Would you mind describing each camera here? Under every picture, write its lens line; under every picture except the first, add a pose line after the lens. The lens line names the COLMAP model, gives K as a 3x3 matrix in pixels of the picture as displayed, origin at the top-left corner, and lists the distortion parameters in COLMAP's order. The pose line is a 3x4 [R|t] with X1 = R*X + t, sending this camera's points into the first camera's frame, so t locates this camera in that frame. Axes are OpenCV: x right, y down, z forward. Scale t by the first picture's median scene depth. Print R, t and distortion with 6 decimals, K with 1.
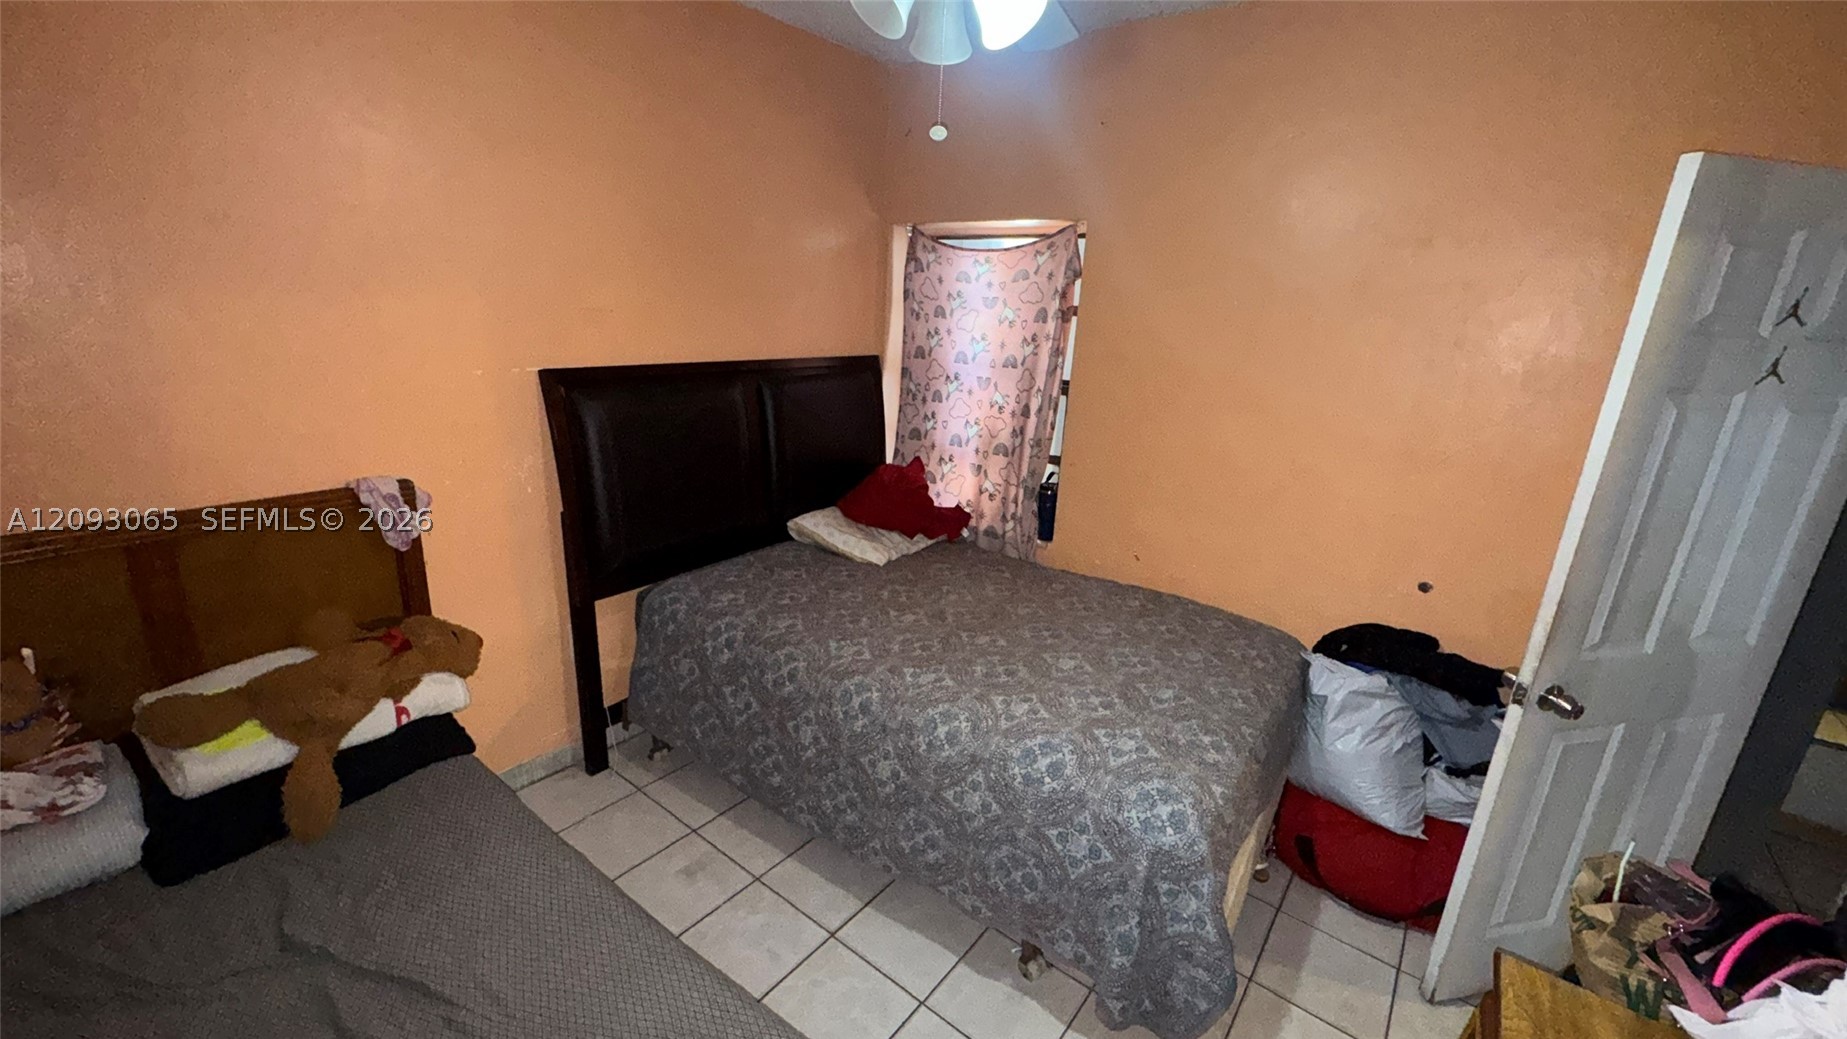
lens RADIAL K [[740.8, 0, 926.4], [0, 740.8, 513.8], [0, 0, 1]] dist [0.001799, 0.000301]
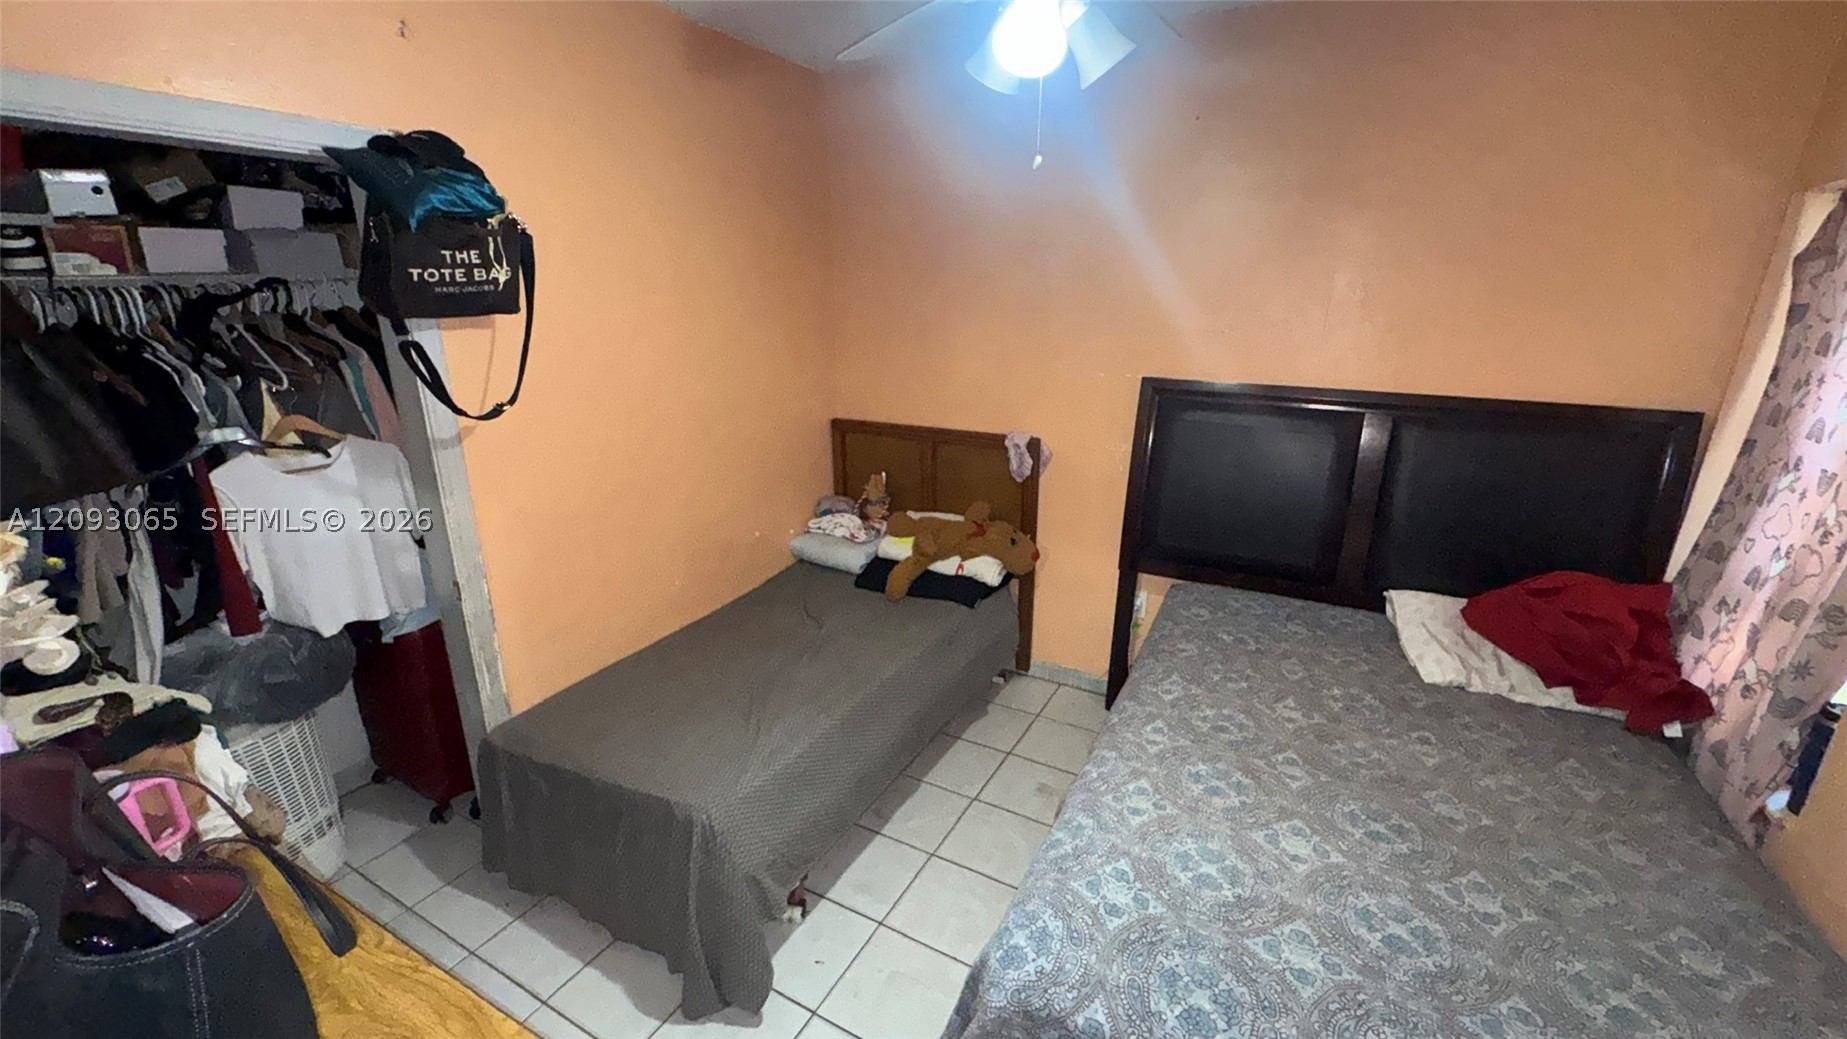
lens RADIAL K [[740.8, 0, 926.4], [0, 740.8, 513.8], [0, 0, 1]] dist [0.001799, 0.000301]
pose [[0.153718, 0.241008, -0.958272, 0.539986], [-0.277826, 0.941218, 0.192152, -0.092438], [0.948253, 0.236695, 0.211640, 0.345177]]
